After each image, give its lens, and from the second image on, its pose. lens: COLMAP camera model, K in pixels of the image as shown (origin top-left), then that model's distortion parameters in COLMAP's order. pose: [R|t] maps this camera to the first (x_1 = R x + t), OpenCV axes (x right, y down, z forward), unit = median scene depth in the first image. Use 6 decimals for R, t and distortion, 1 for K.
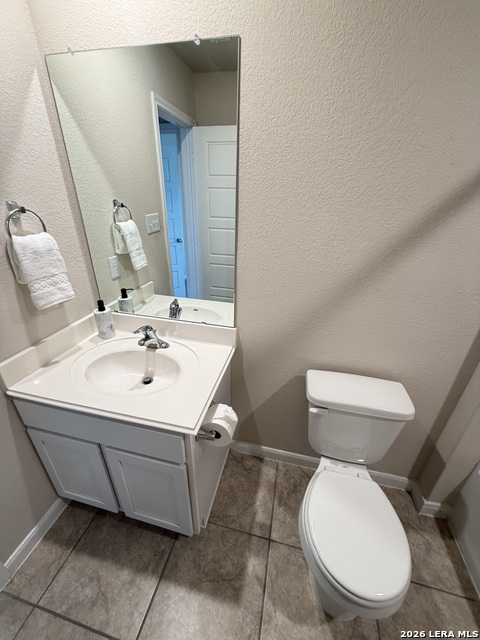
lens RADIAL K [[256.9, 0, 238.0], [0, 256.9, 316.1], [0, 0, 1]] dist [0.002939, -0.000071]
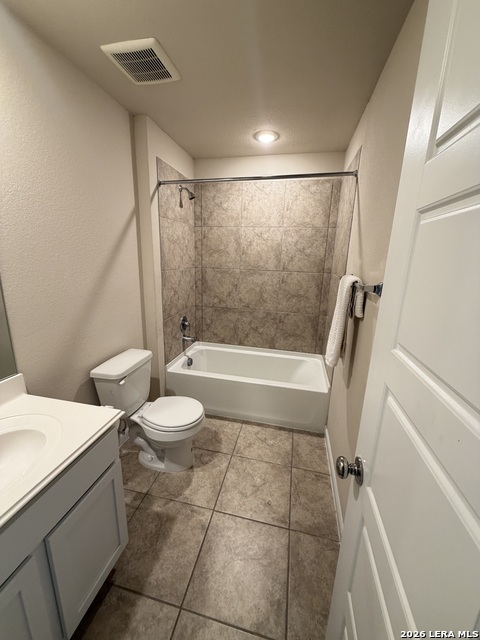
lens RADIAL K [[256.9, 0, 235.2], [0, 256.9, 317.1], [0, 0, 1]] dist [0.002939, -0.000071]
pose [[0.006117, -0.261062, 0.965303, -0.981046], [0.410472, 0.880902, 0.235635, -0.039492], [-0.911853, 0.394788, 0.112547, 0.104522]]
